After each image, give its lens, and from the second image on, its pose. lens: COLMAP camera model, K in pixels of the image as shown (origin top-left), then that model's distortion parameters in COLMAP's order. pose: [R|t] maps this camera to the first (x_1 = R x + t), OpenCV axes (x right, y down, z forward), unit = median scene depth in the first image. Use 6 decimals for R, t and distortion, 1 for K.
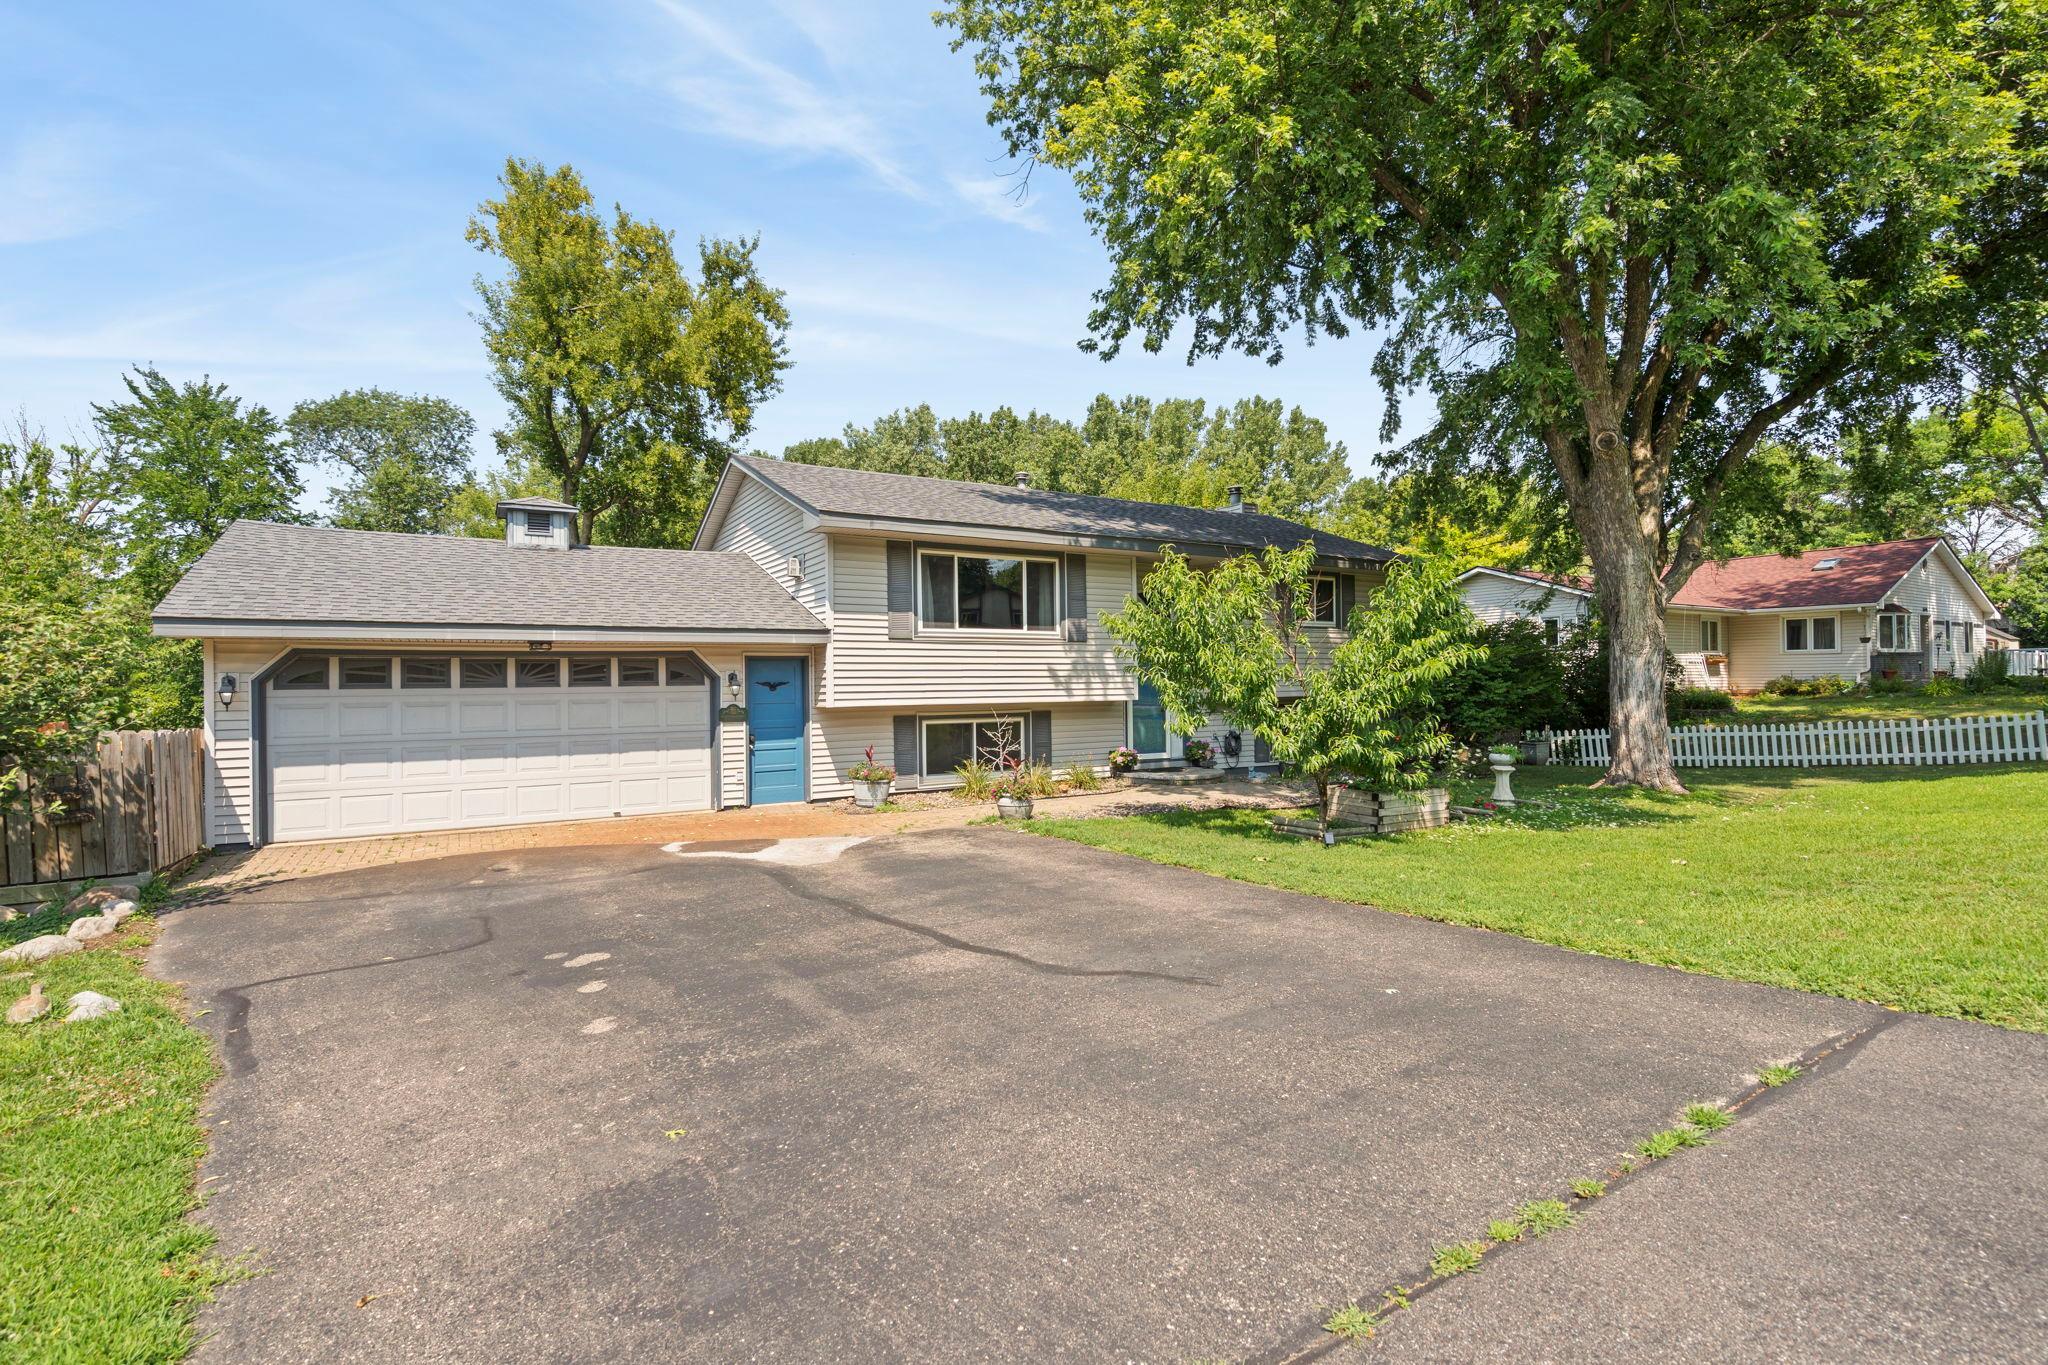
lens RADIAL K [[940.5, 0, 1010.4], [0, 940.5, 676.4], [0, 0, 1]] dist [-0.012977, -0.000097]
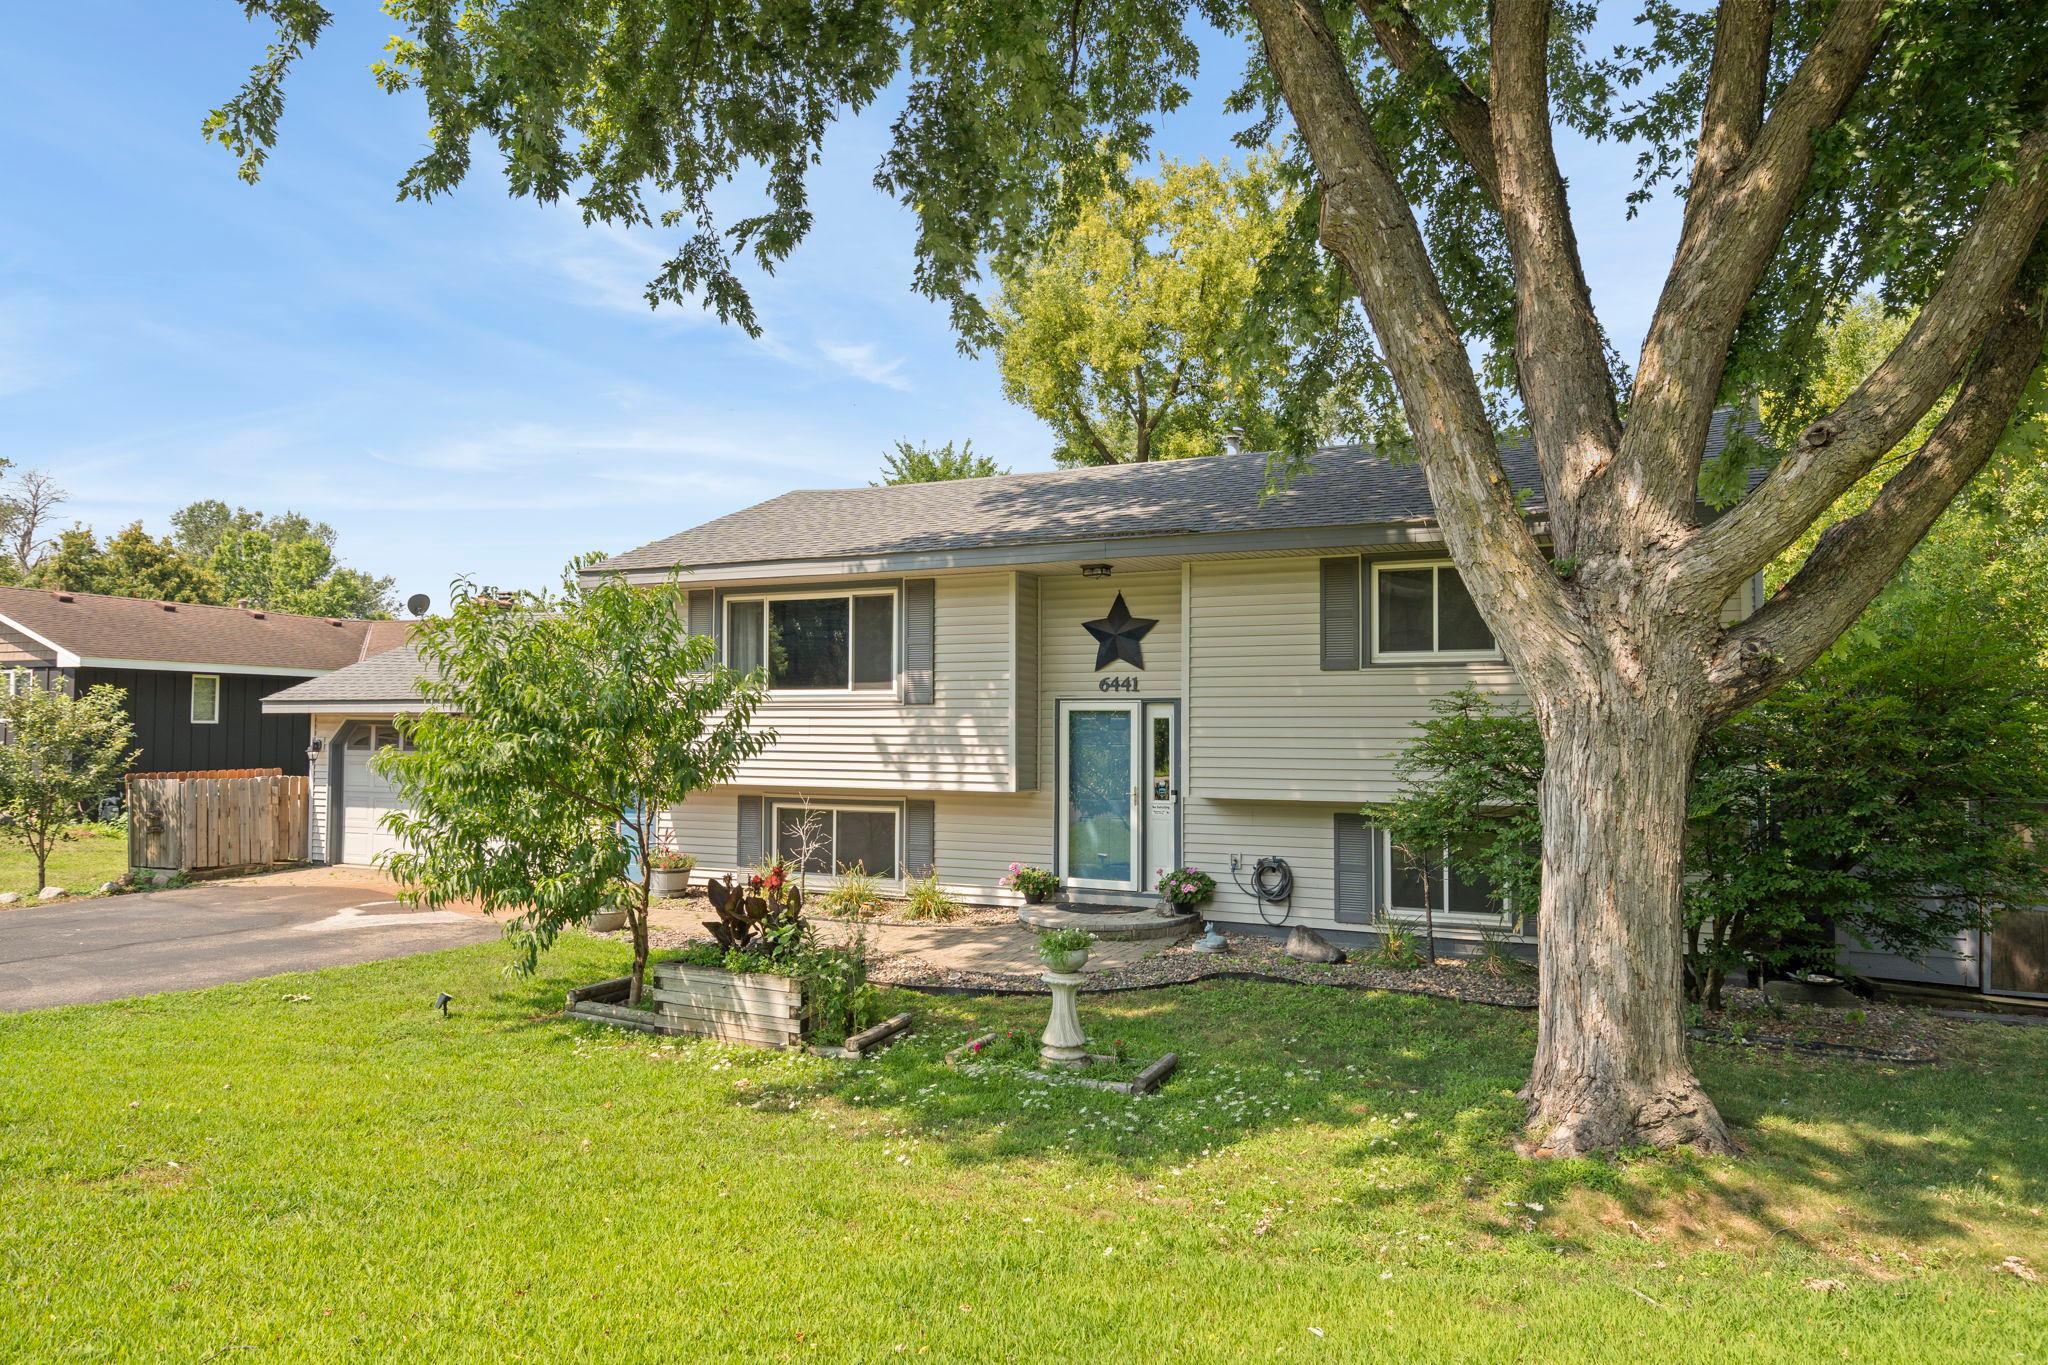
lens RADIAL K [[1316.7, 0, 1012.3], [0, 1316.7, 681.5], [0, 0, 1]] dist [-0.007330, -0.001729]
pose [[0.550367, -0.014544, -0.834796, 1.082435], [-0.000535, 0.999842, -0.017772, -0.041940], [0.834923, 0.010228, 0.550272, 0.607677]]
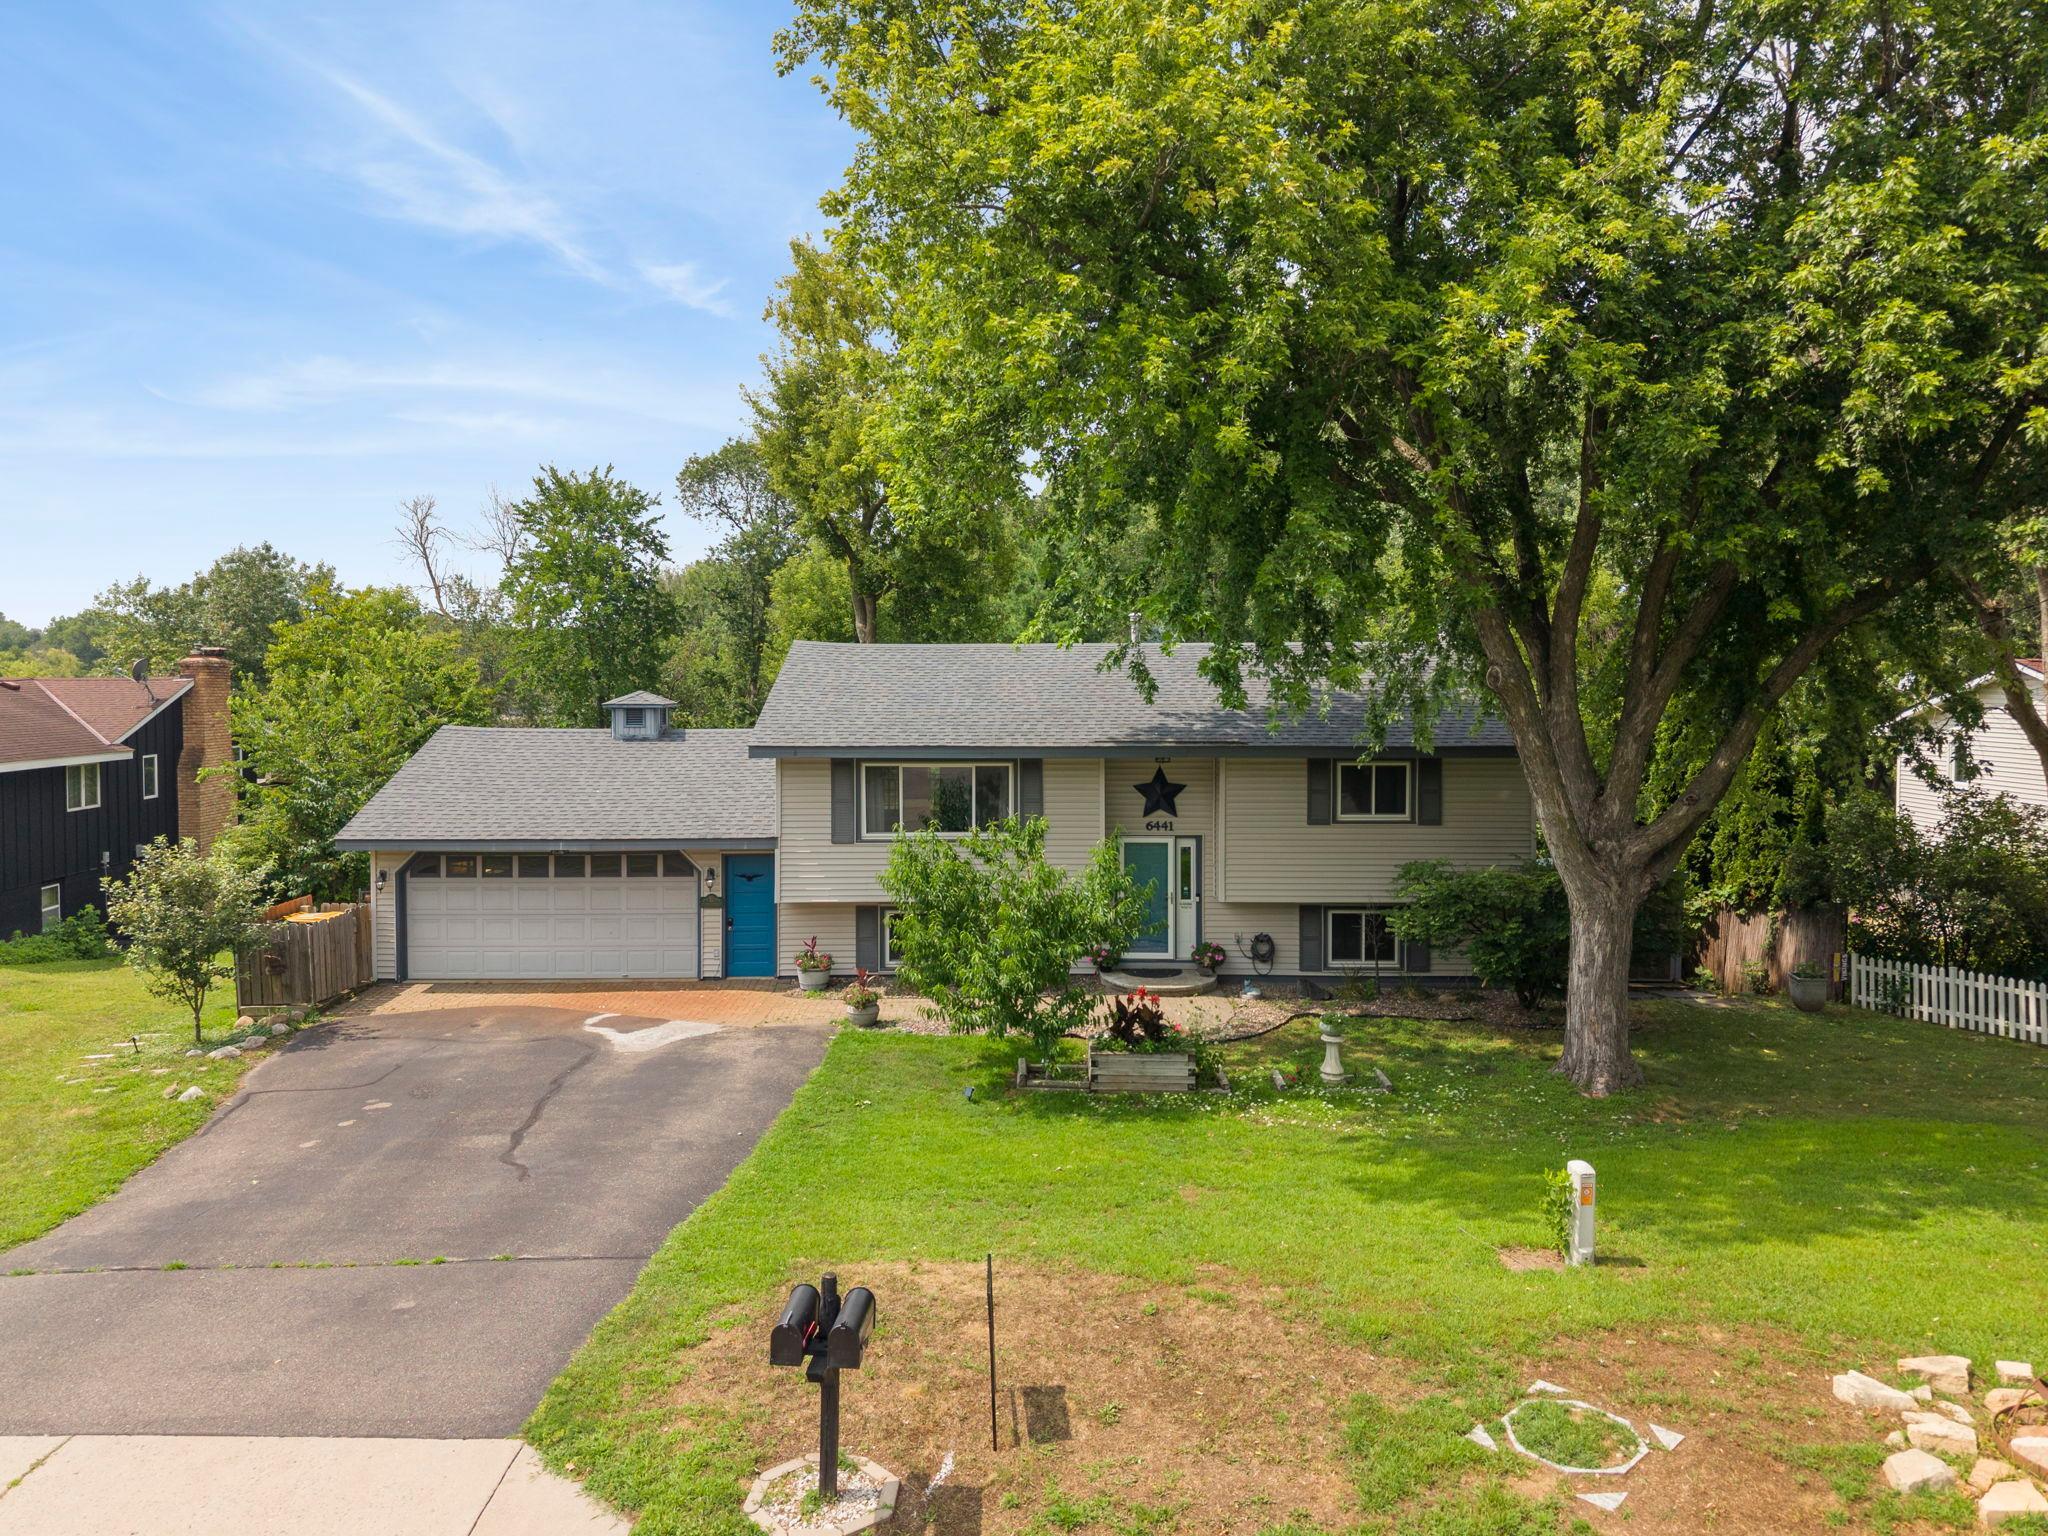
lens RADIAL K [[1395.6, 0, 1020.1], [0, 1395.6, 707.0], [0, 0, 1]] dist [0.023336, -0.016004]
pose [[0.859525, 0.025351, -0.510465, 0.965045], [-0.003514, 0.999039, 0.043699, -0.291893], [0.511082, -0.035767, 0.858787, -0.343841]]
